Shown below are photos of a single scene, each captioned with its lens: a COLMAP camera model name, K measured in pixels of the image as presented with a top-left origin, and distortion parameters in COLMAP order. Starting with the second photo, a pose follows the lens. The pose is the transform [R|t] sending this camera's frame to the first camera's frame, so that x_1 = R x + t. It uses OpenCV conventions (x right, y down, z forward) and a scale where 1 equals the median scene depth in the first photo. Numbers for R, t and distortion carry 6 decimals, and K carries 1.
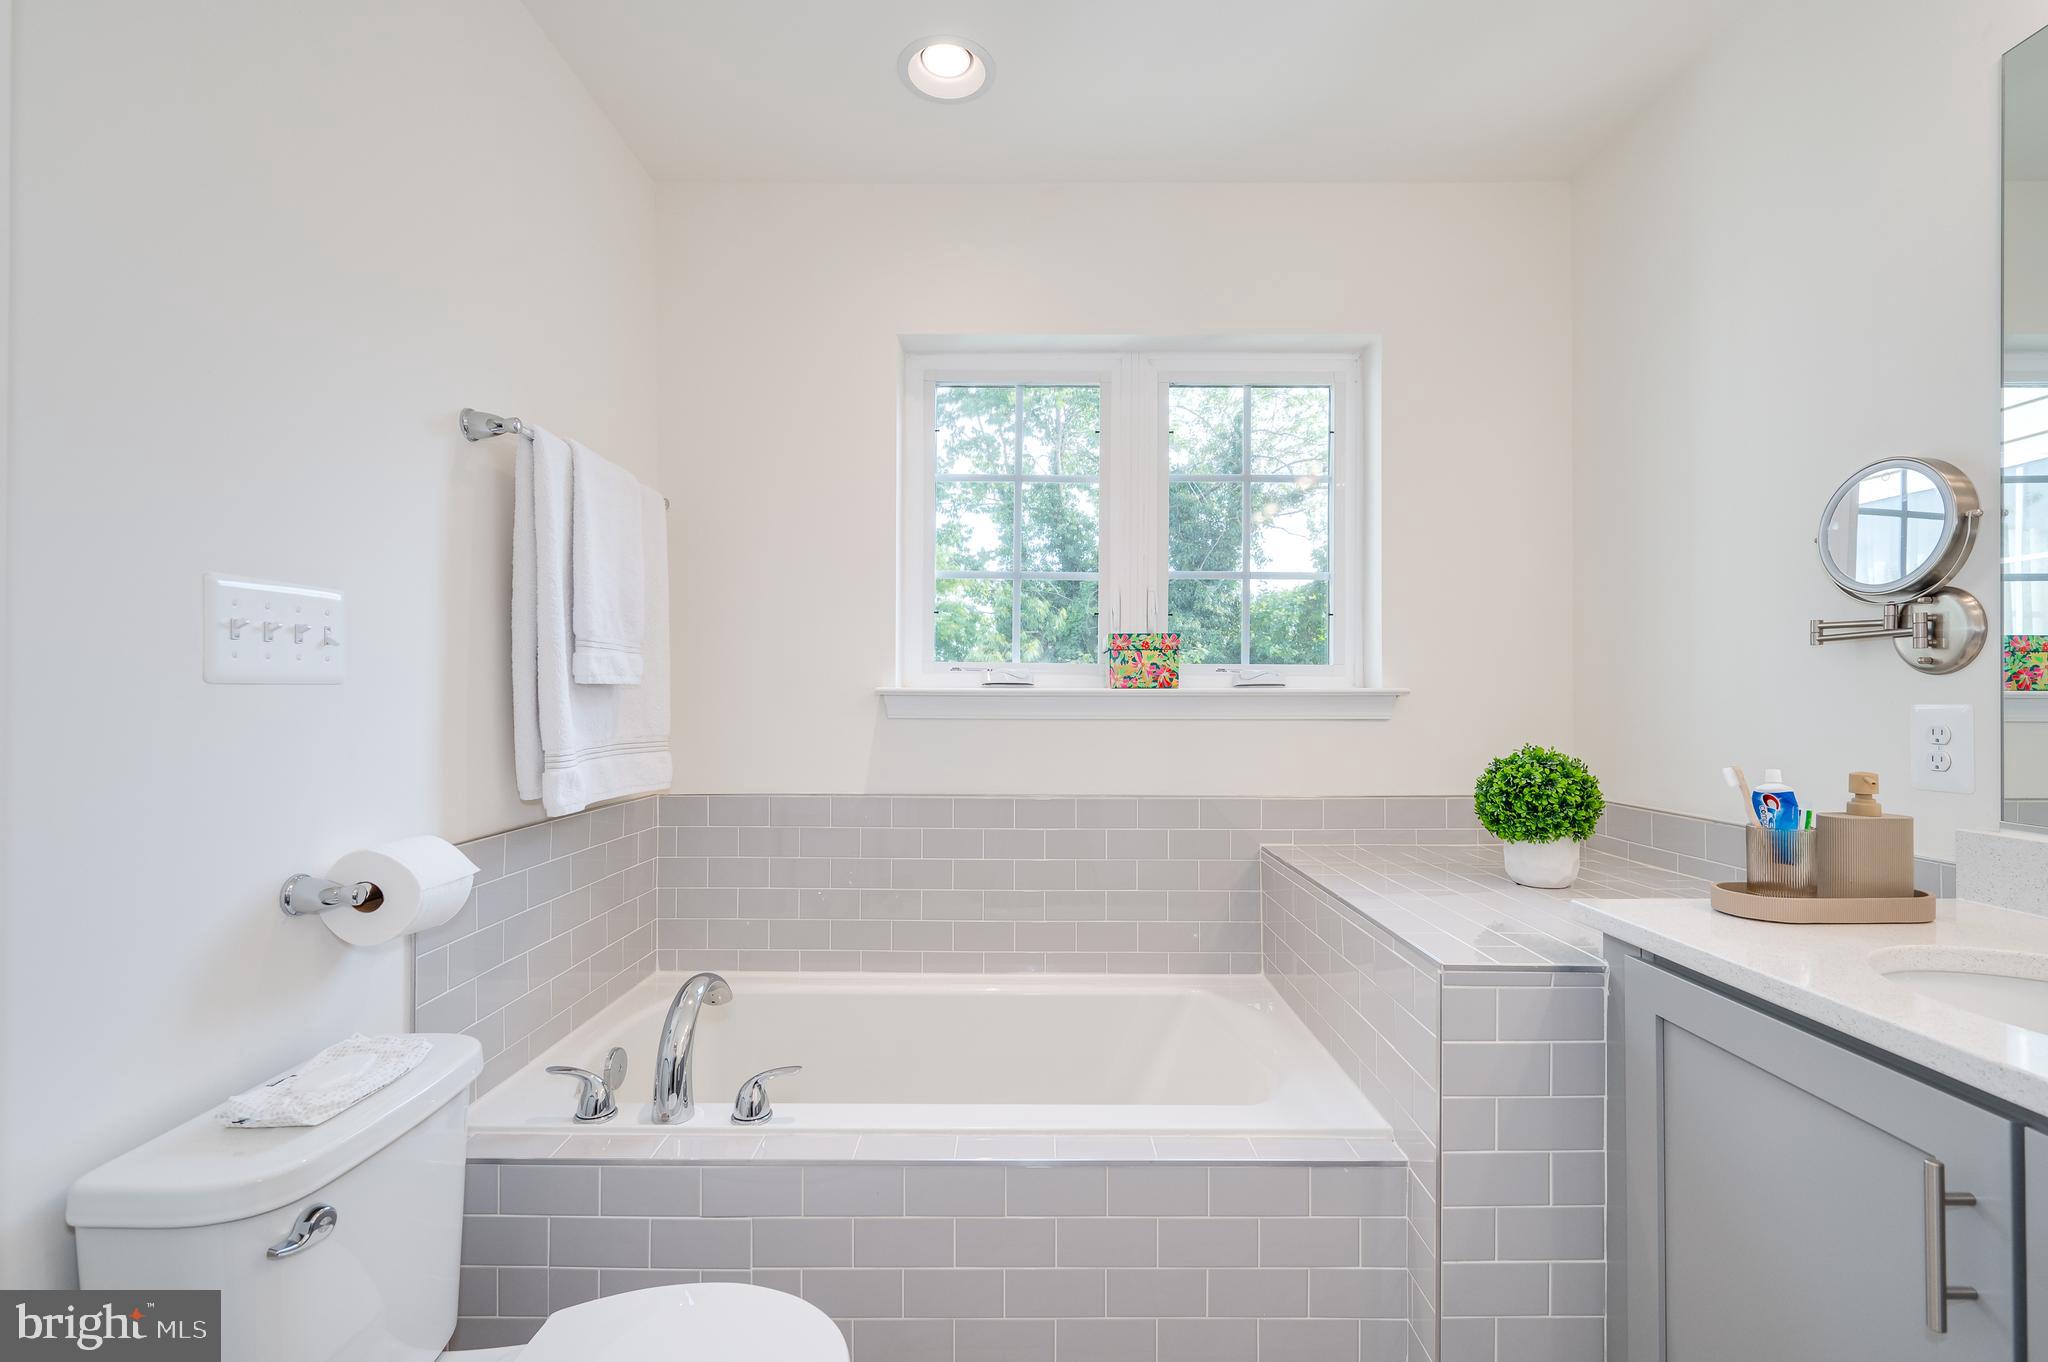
lens RADIAL K [[910.8, 0, 1033.0], [0, 910.8, 692.3], [0, 0, 1]] dist [-0.001537, -0.000270]
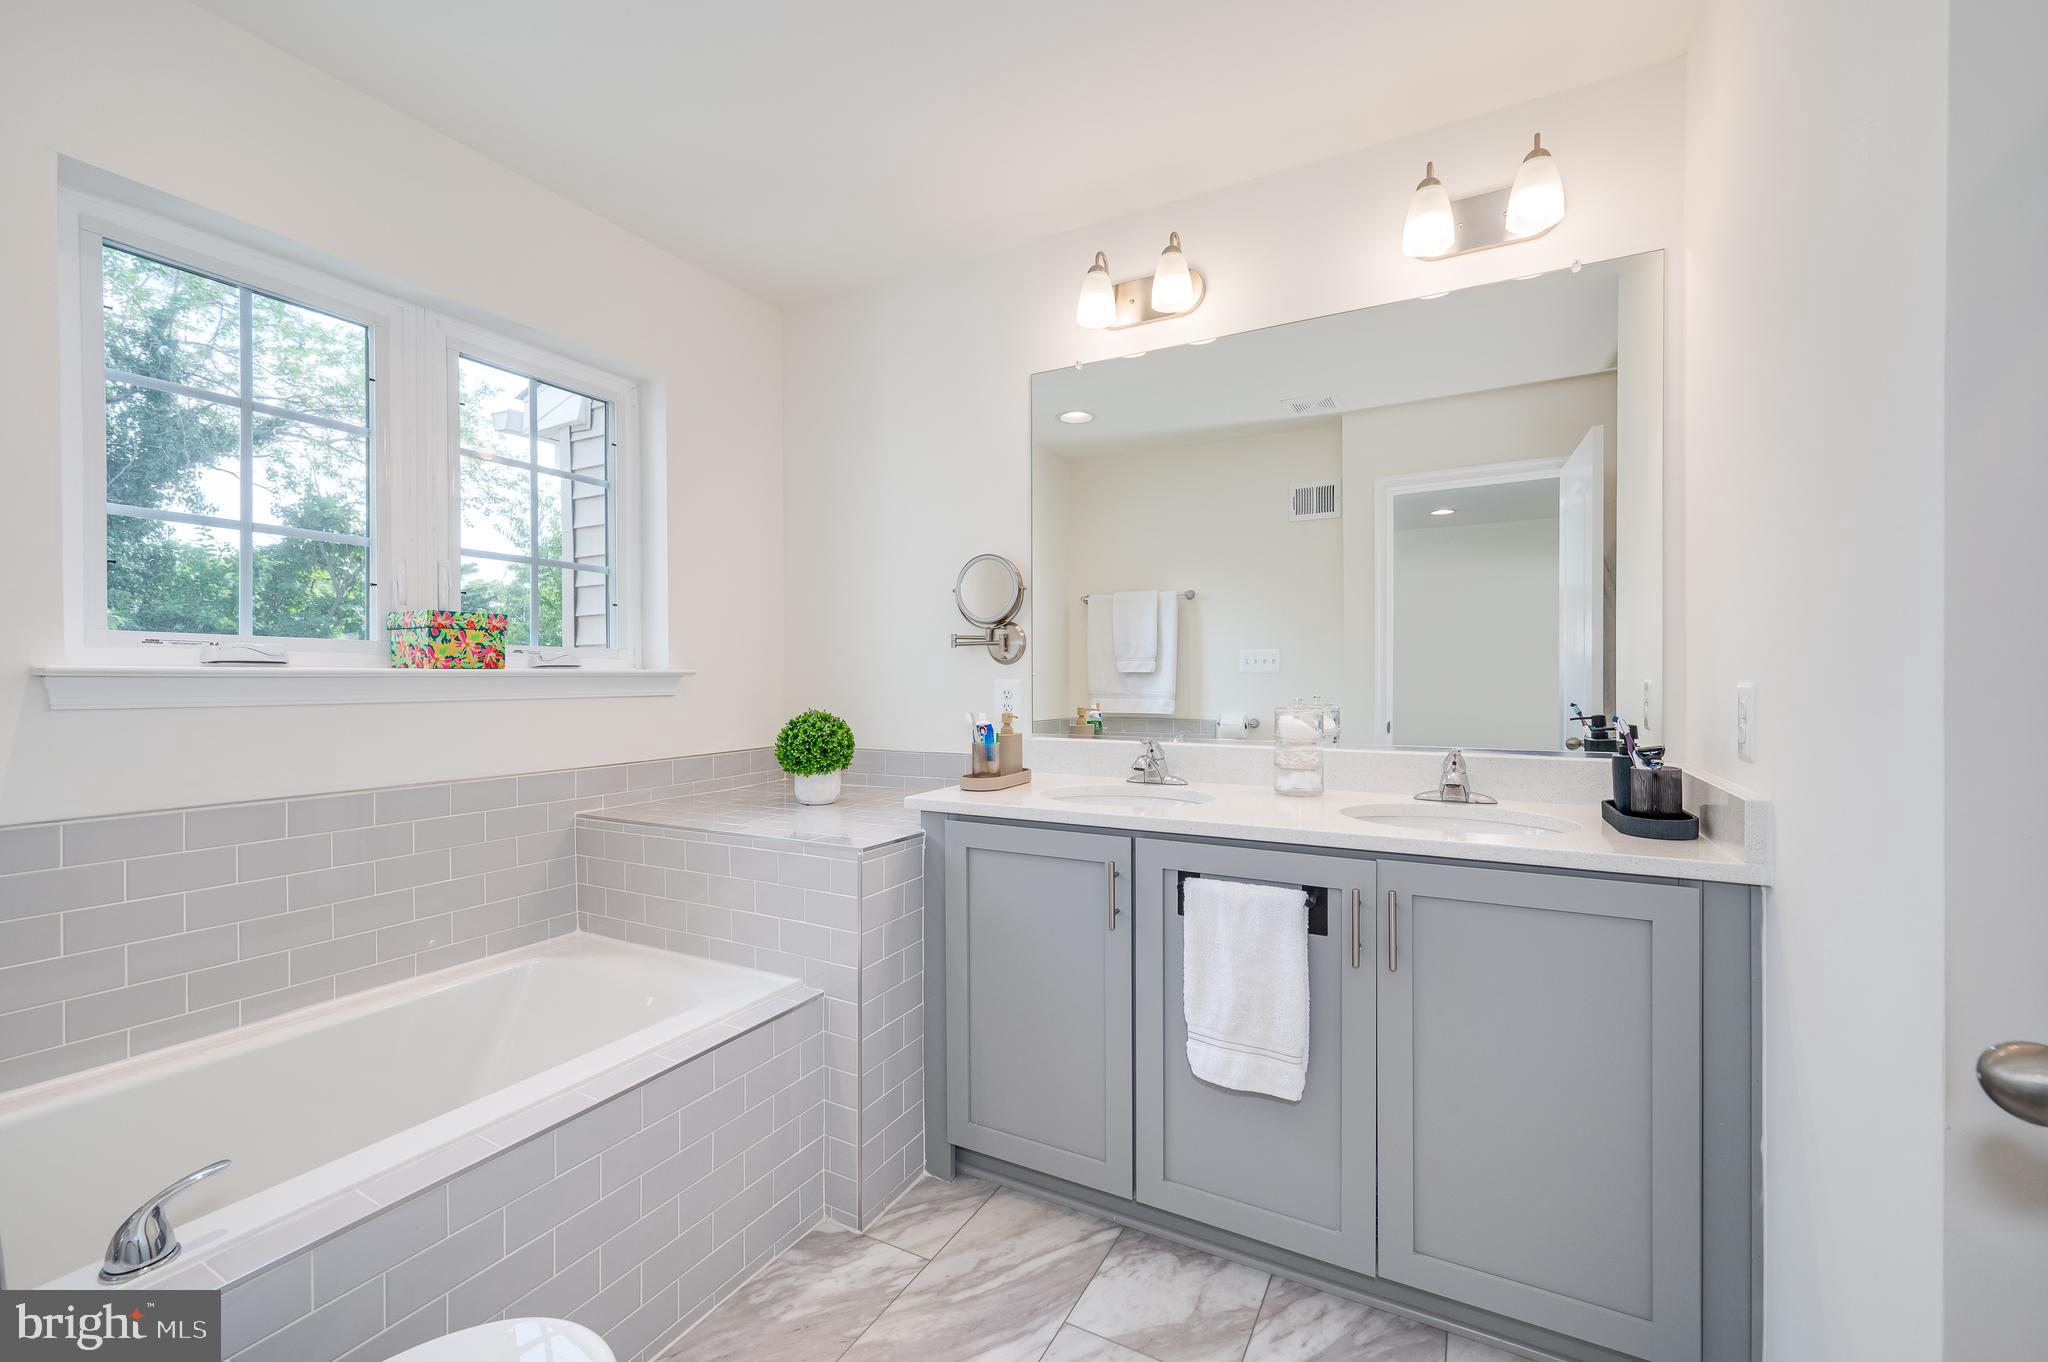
lens RADIAL K [[853.3, 0, 1024.0], [0, 853.3, 681.0], [0, 0, 1]] dist [0.038404, 0.000026]
pose [[0.473981, -0.006519, 0.880511, -0.470874], [0.000478, 0.999974, 0.007146, 0.002756], [-0.880535, -0.002966, 0.473972, 0.044089]]
